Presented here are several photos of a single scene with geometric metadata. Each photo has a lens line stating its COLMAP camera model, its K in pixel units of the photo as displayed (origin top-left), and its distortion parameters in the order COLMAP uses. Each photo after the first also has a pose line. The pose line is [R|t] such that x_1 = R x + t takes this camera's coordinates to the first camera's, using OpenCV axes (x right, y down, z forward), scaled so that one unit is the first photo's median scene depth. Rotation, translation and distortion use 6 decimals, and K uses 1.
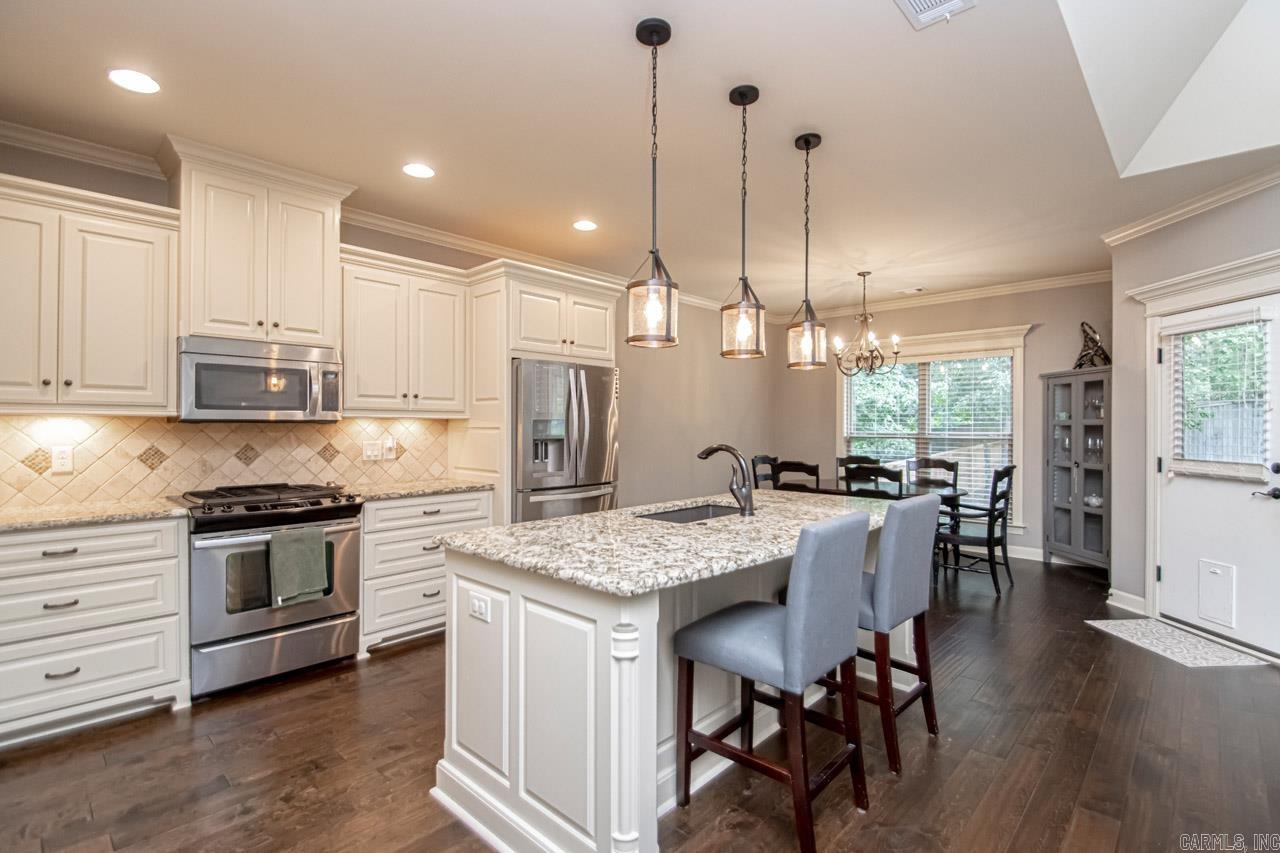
lens RADIAL K [[590.3, 0, 661.4], [0, 590.3, 425.5], [0, 0, 1]] dist [0.029393, -0.030214]
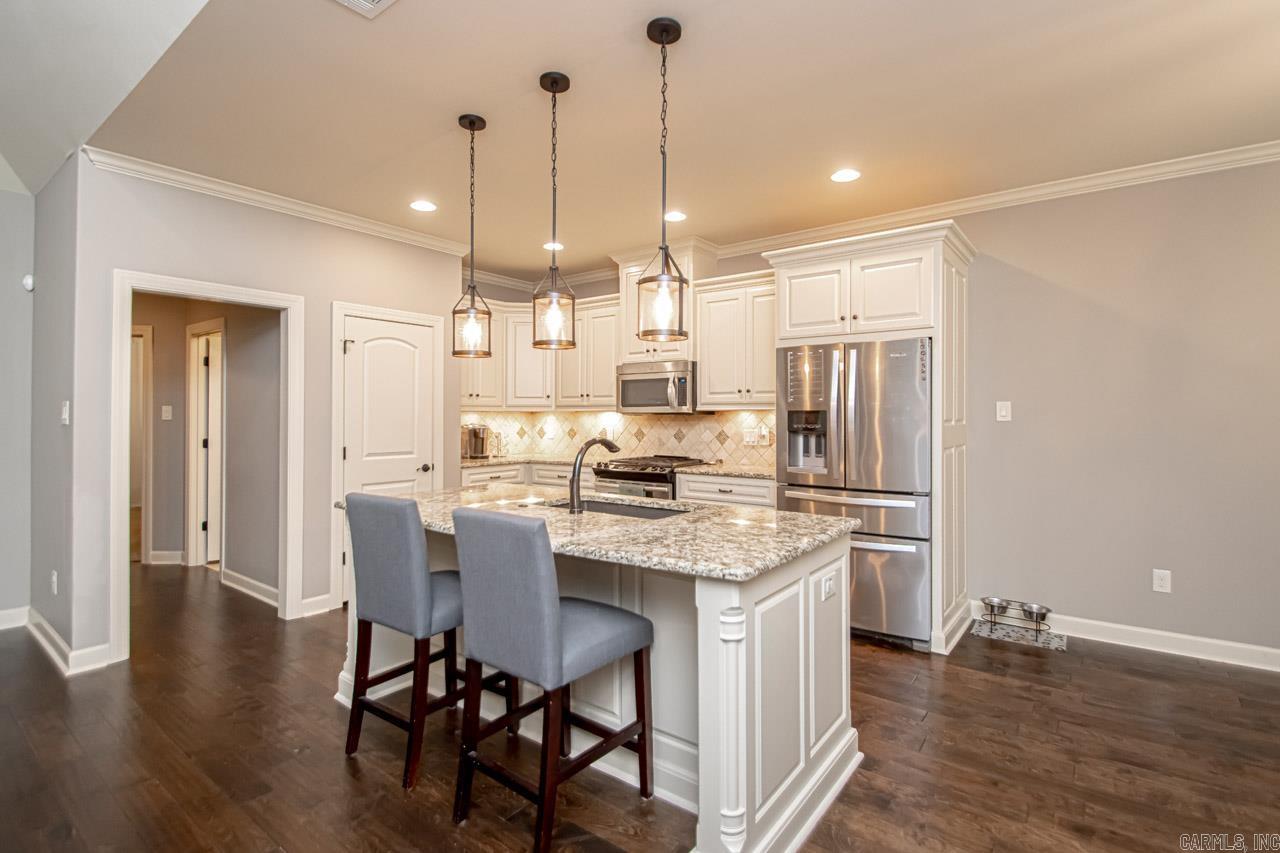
lens RADIAL K [[612.8, 0, 636.6], [0, 612.8, 417.6], [0, 0, 1]] dist [0.004810, 0.000220]
pose [[0.086754, 0.002769, -0.996226, 0.630429], [0.001106, 0.999995, 0.002875, -0.001421], [0.996229, -0.001352, 0.086751, 0.565899]]
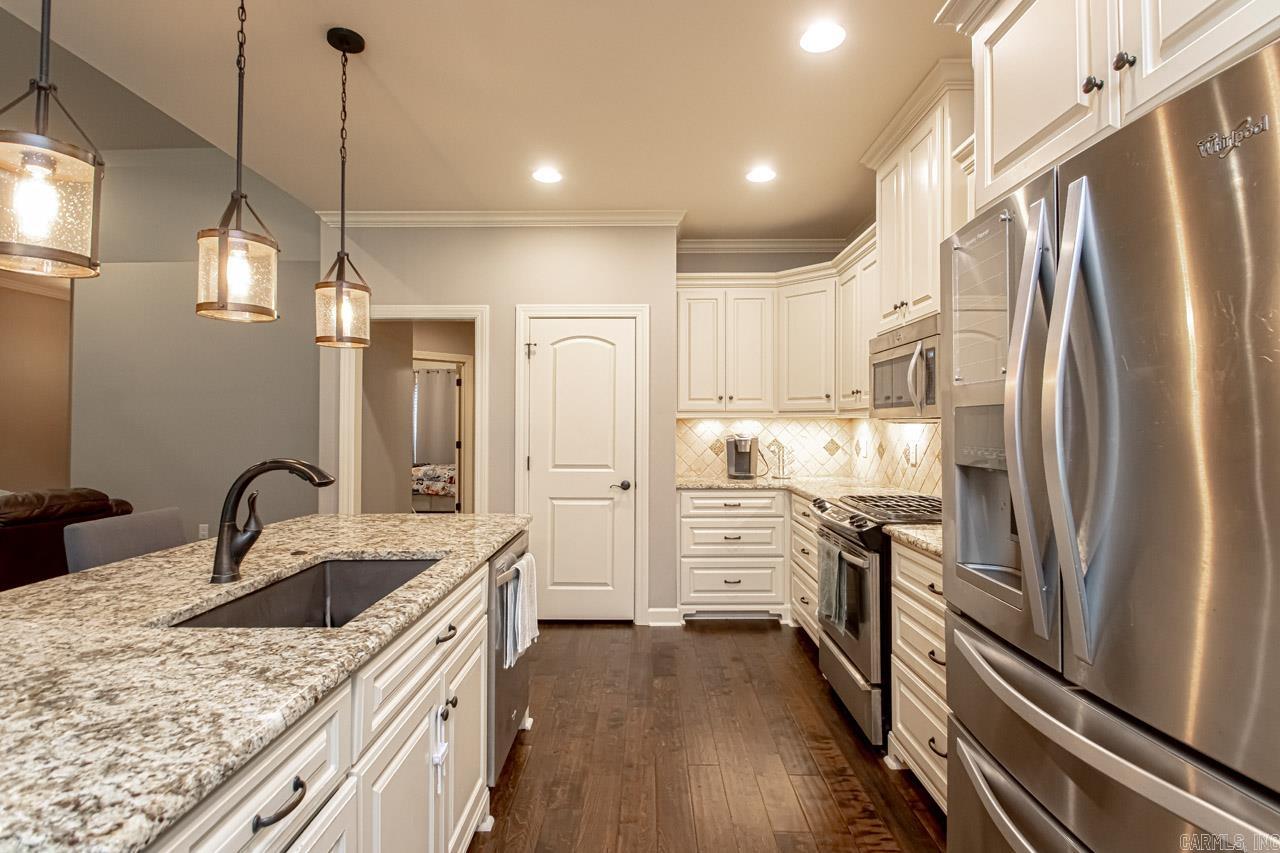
lens RADIAL K [[612.8, 0, 636.6], [0, 612.8, 417.6], [0, 0, 1]] dist [0.004810, 0.000220]
pose [[-0.745414, -0.012539, -0.666484, 0.139066], [0.001263, 0.999795, -0.020222, 0.007321], [0.666601, -0.015916, -0.745245, 0.964728]]
